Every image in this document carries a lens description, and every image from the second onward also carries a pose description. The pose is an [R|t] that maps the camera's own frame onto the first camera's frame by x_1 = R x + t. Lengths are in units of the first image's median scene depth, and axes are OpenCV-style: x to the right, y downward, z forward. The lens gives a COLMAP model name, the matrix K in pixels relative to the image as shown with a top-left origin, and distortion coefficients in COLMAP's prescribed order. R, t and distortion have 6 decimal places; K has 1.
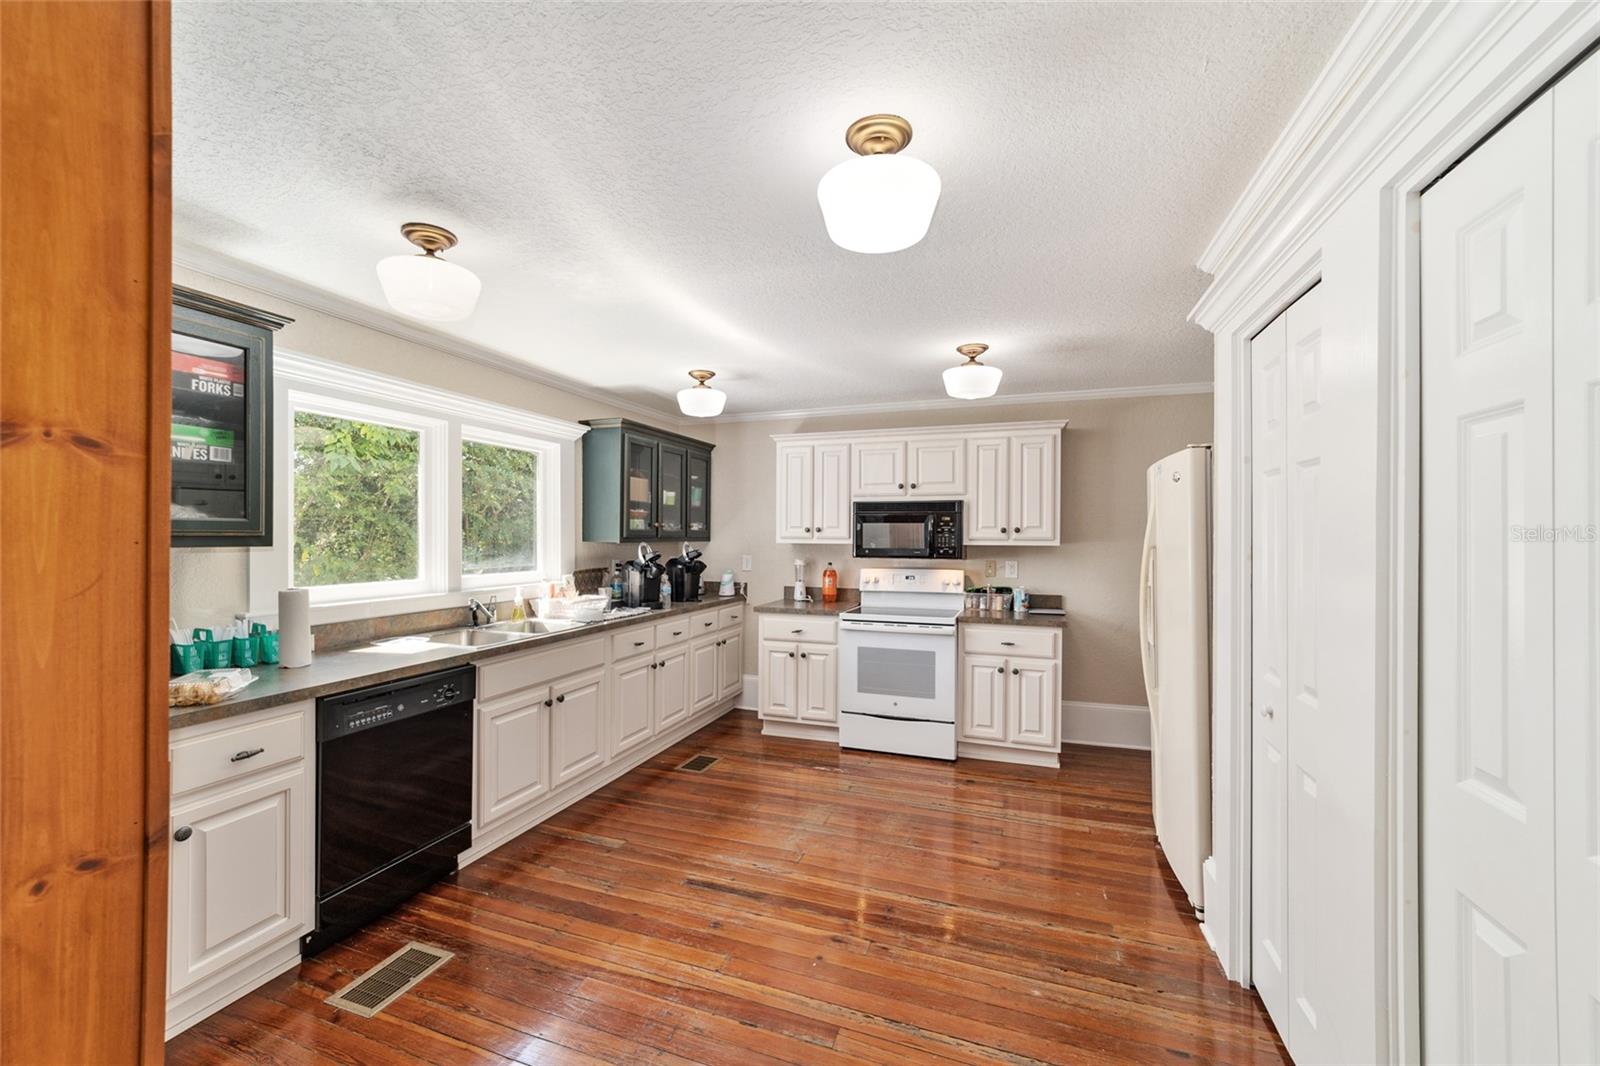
lens RADIAL K [[618.7, 0, 784.7], [0, 618.7, 535.6], [0, 0, 1]] dist [-0.009687, 0.003119]
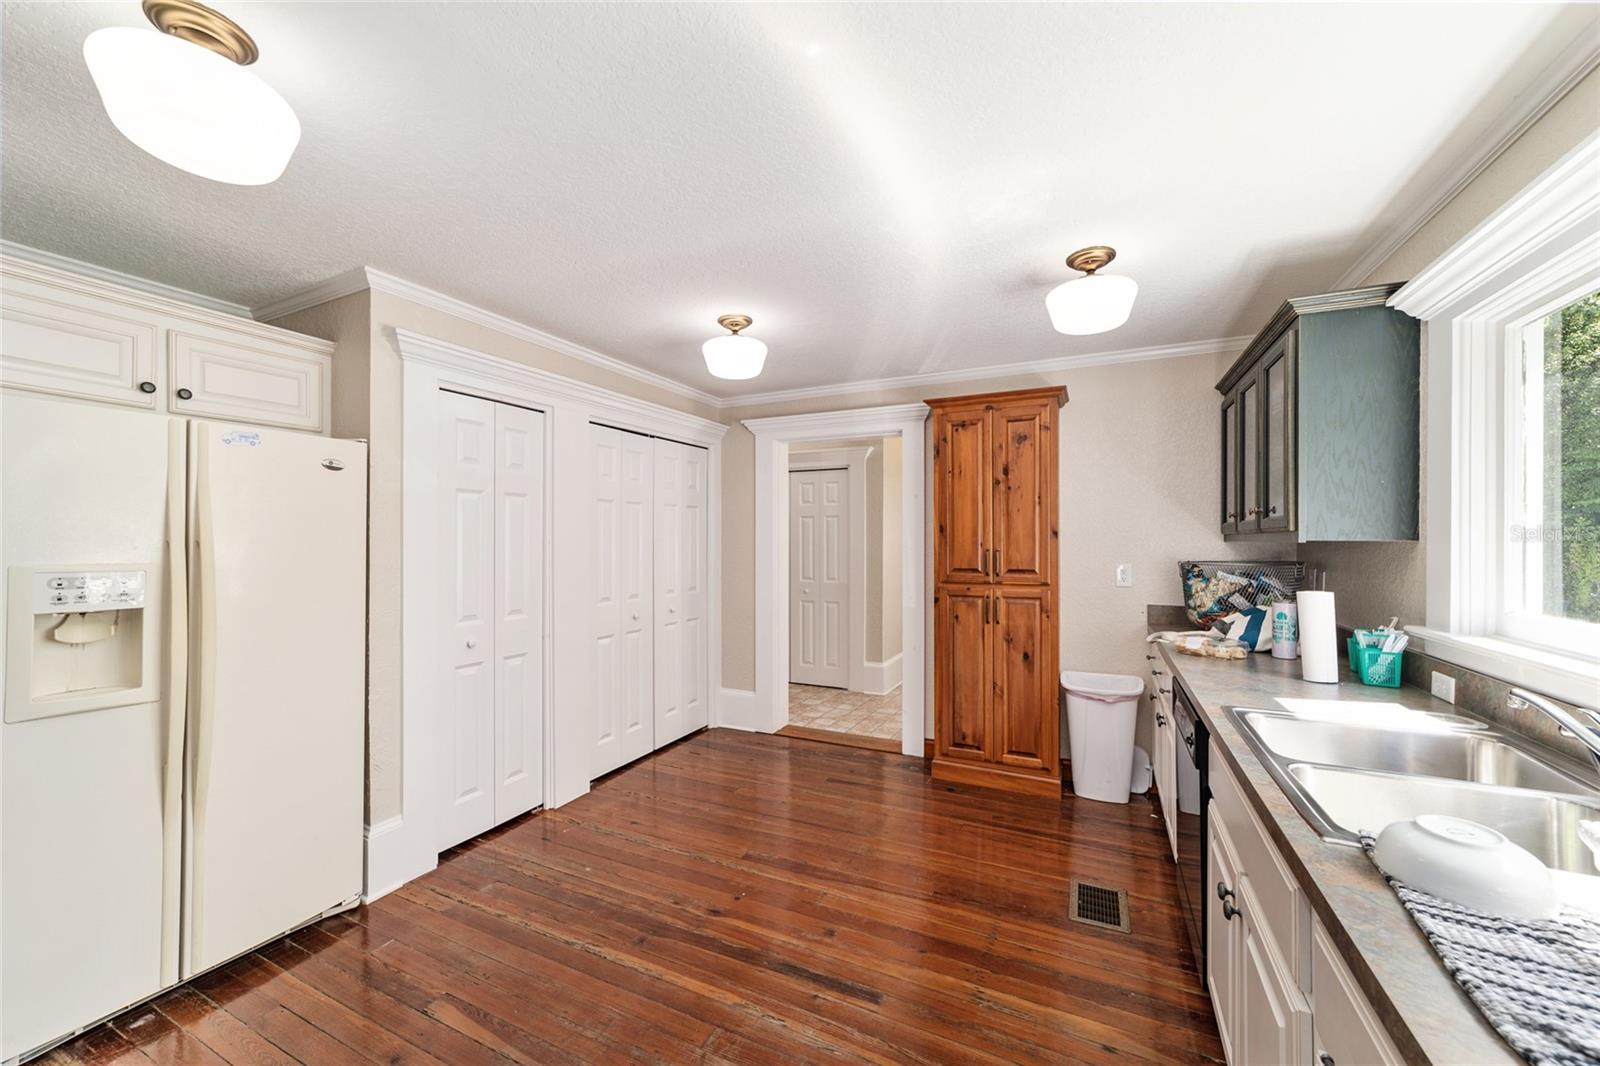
lens RADIAL K [[618.7, 0, 789.7], [0, 618.7, 545.6], [0, 0, 1]] dist [-0.009687, 0.003119]
pose [[-0.994620, -0.002708, 0.103555, -0.077896], [-0.002217, 0.999986, 0.004854, 0.010860], [-0.103566, 0.004598, -0.994612, 1.052118]]
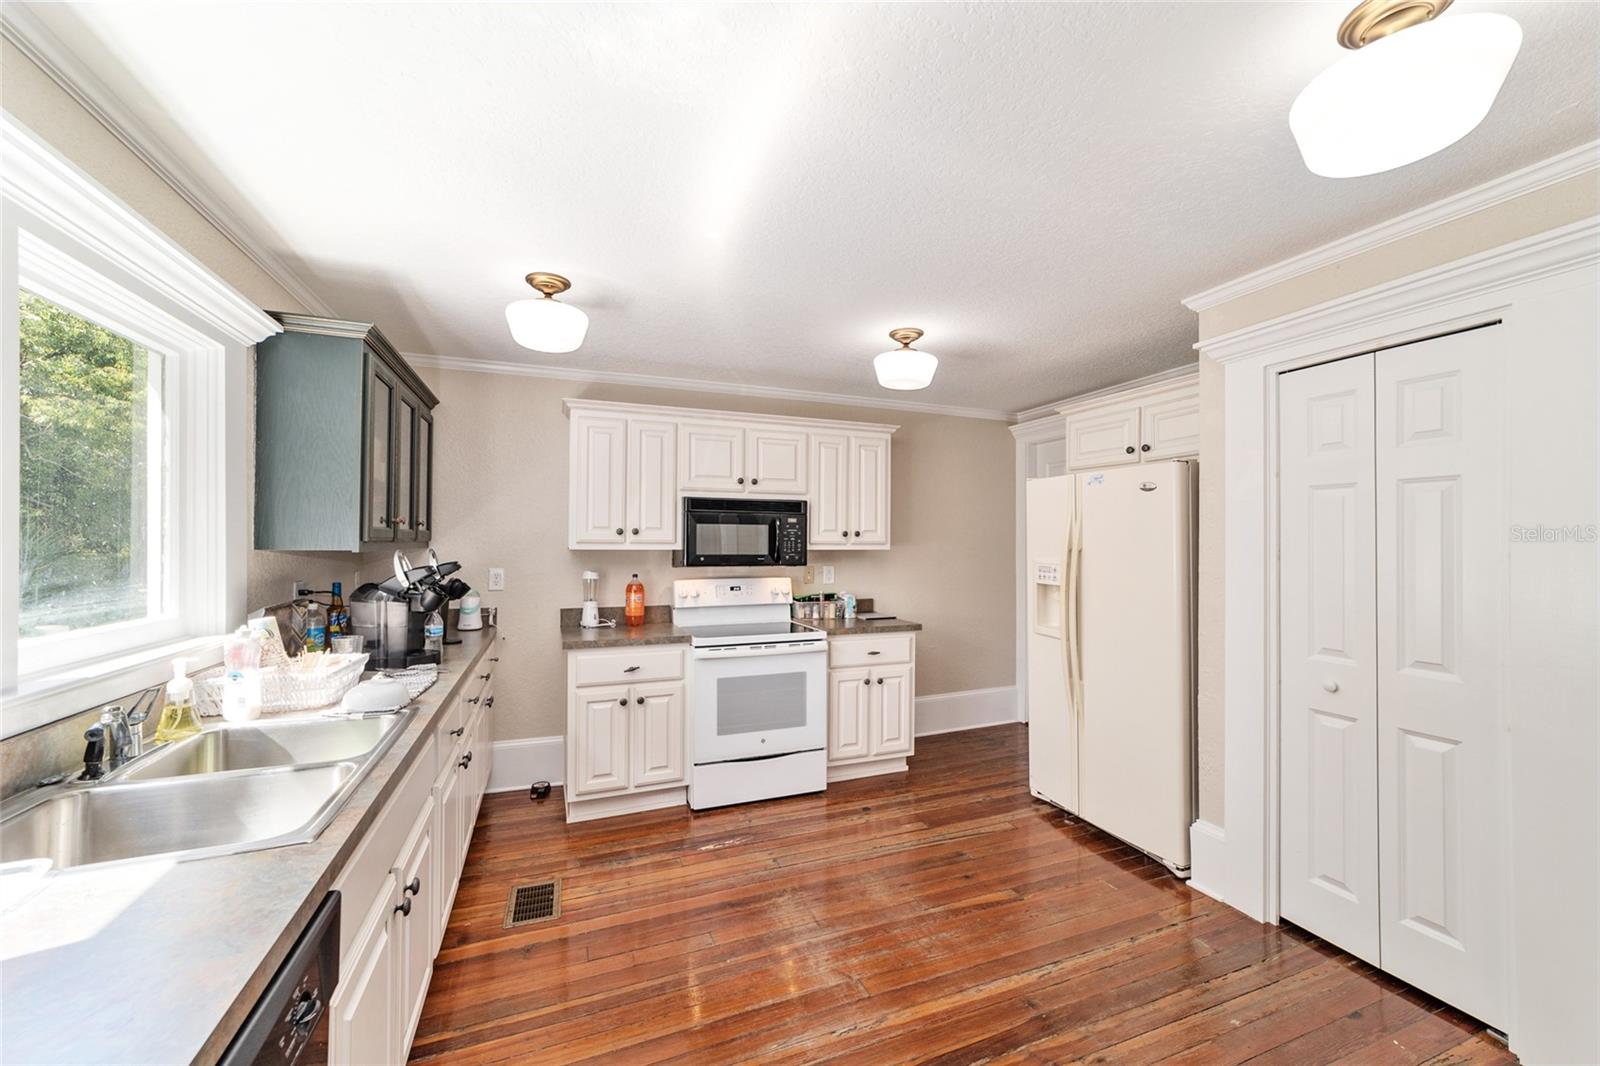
lens RADIAL K [[618.7, 0, 795.0], [0, 618.7, 539.4], [0, 0, 1]] dist [-0.009687, 0.003119]
pose [[0.751297, 0.002257, 0.659960, -0.331222], [-0.001466, 0.999997, -0.001750, 0.001710], [-0.659963, 0.000347, 0.751298, 0.335754]]
